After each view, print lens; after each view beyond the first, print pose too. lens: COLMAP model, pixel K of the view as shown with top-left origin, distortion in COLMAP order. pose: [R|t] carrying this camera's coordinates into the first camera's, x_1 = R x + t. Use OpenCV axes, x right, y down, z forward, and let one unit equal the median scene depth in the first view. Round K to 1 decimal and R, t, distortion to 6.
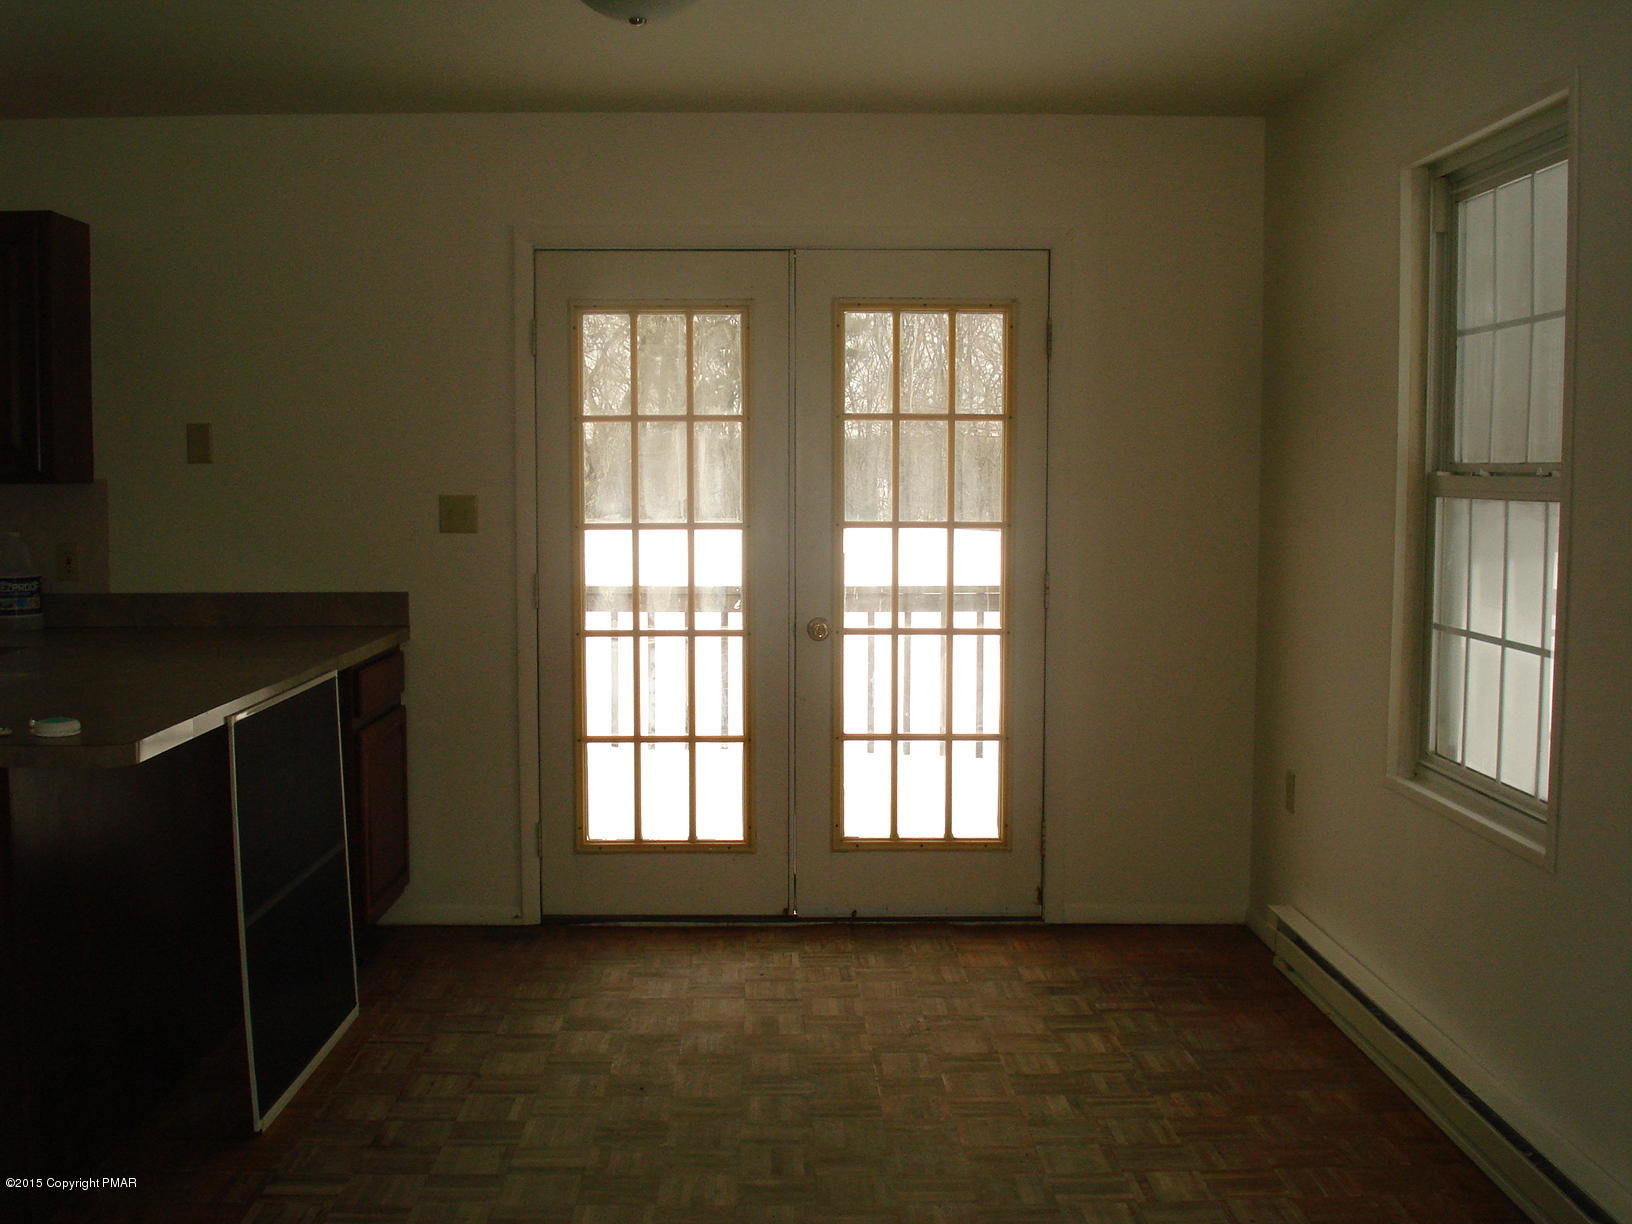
lens RADIAL K [[1818.6, 0, 816.0], [0, 1818.6, 612.0], [0, 0, 1]] dist [-0.060419, -0.144422]
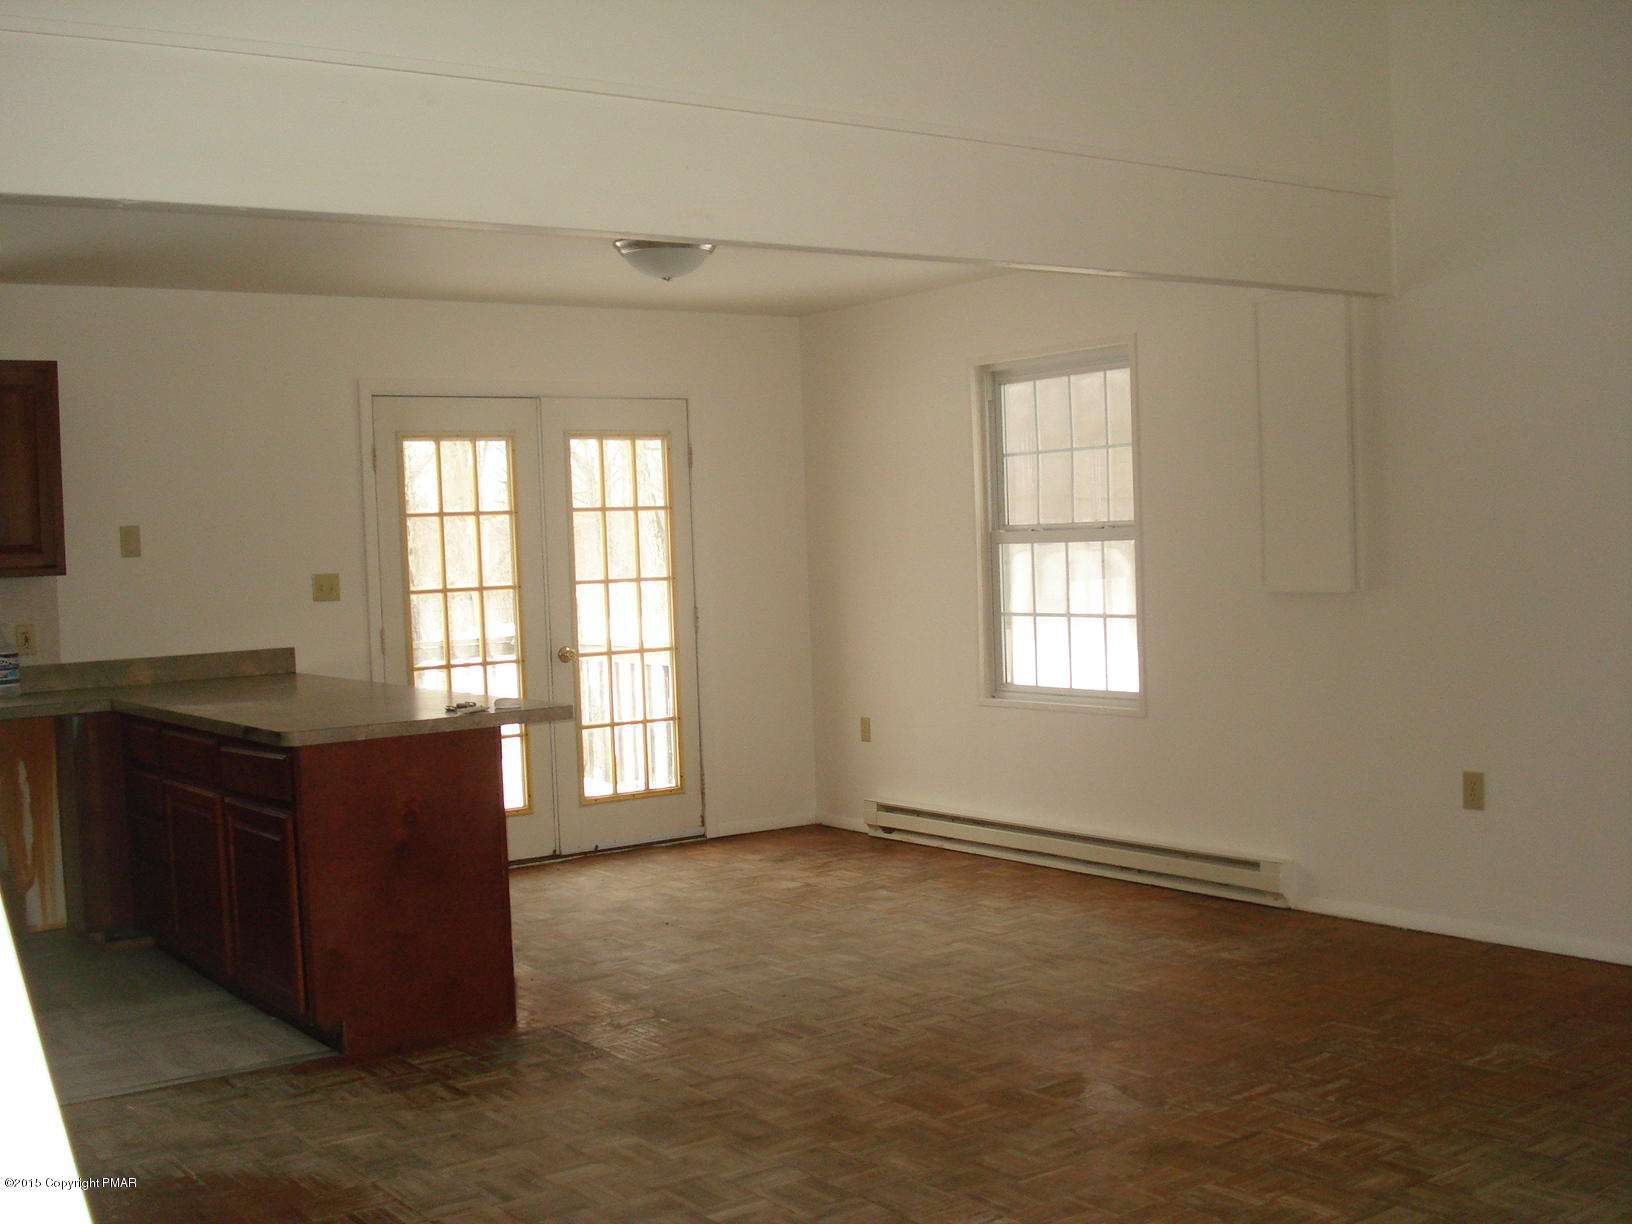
lens RADIAL K [[1818.6, 0, 816.0], [0, 1818.6, 612.0], [0, 0, 1]] dist [-0.060419, -0.144422]
pose [[0.818855, -0.054841, 0.571374, -0.673144], [0.080897, 0.996516, -0.020289, 0.021305], [-0.568271, 0.062837, 0.820439, -0.318975]]
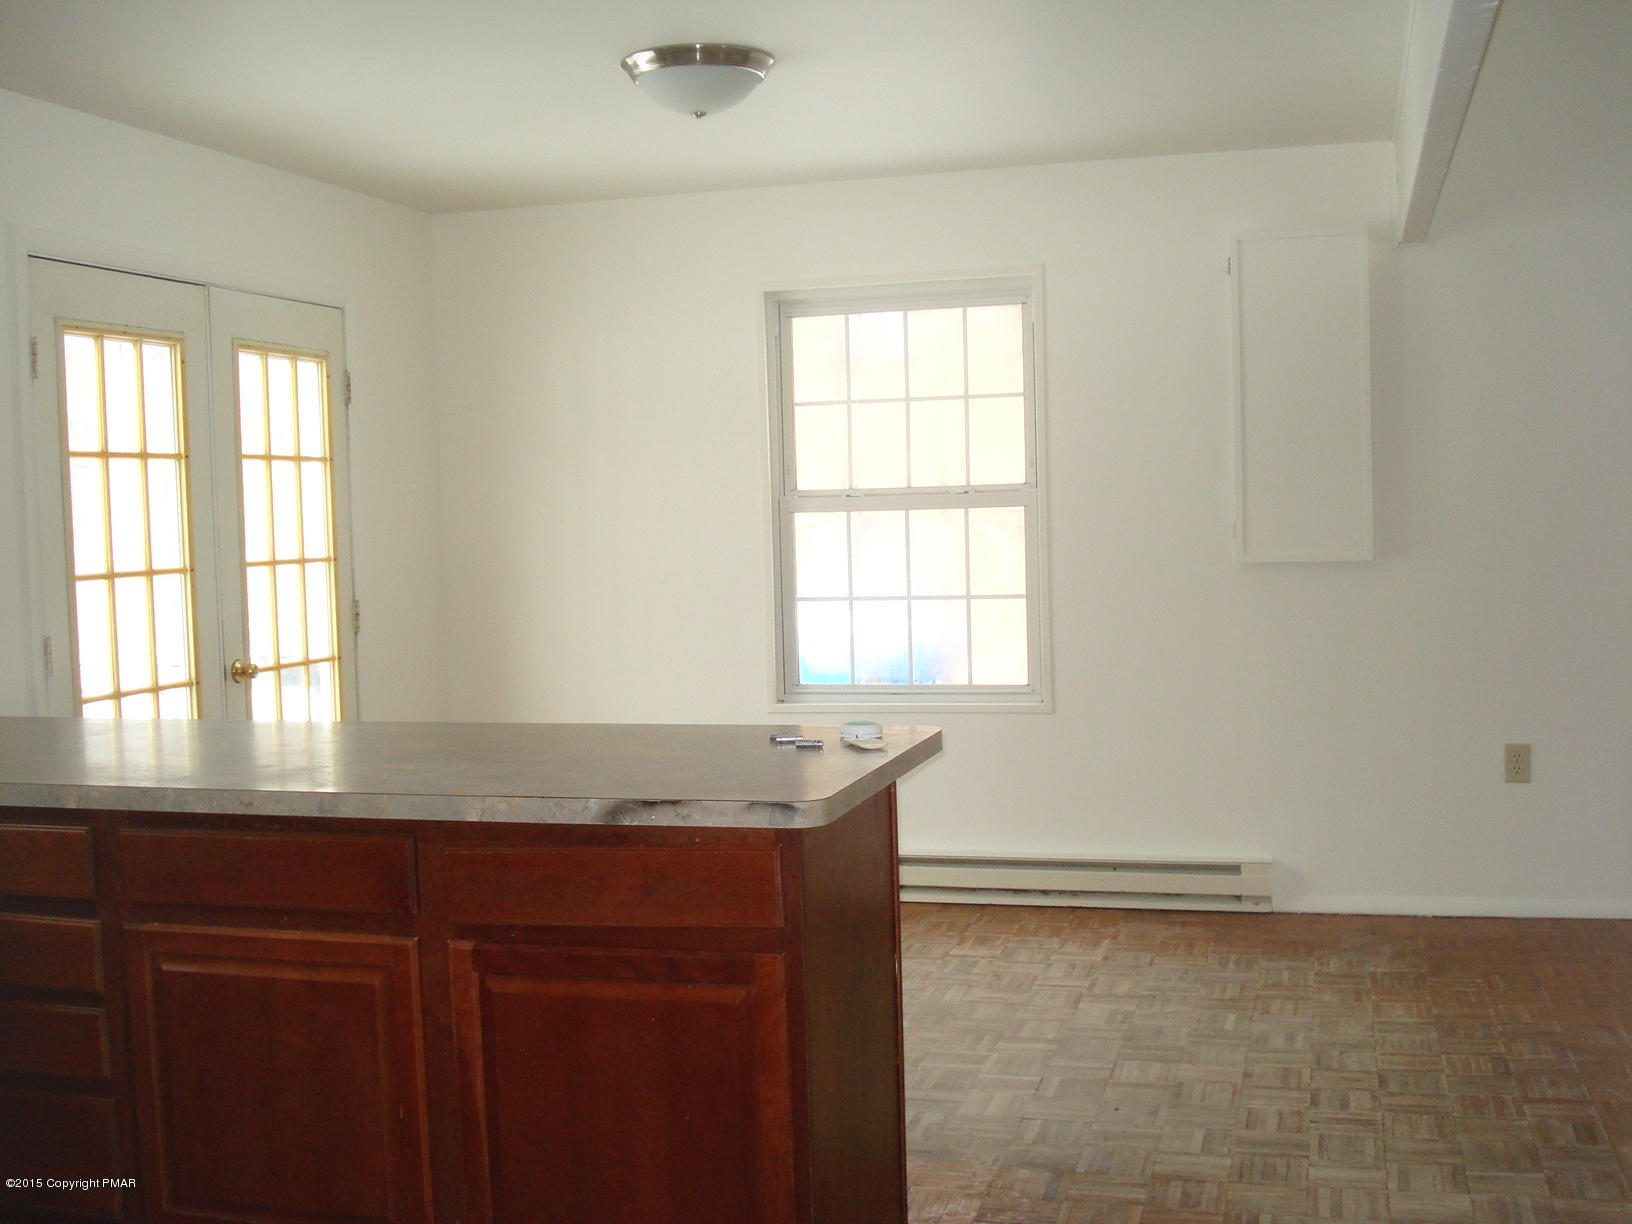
lens RADIAL K [[1818.6, 0, 816.0], [0, 1818.6, 612.0], [0, 0, 1]] dist [-0.060419, -0.144422]
pose [[0.295330, -0.063811, 0.953262, -0.843430], [0.100196, 0.994334, 0.035519, -0.026154], [-0.950127, 0.085023, 0.300051, 0.411352]]
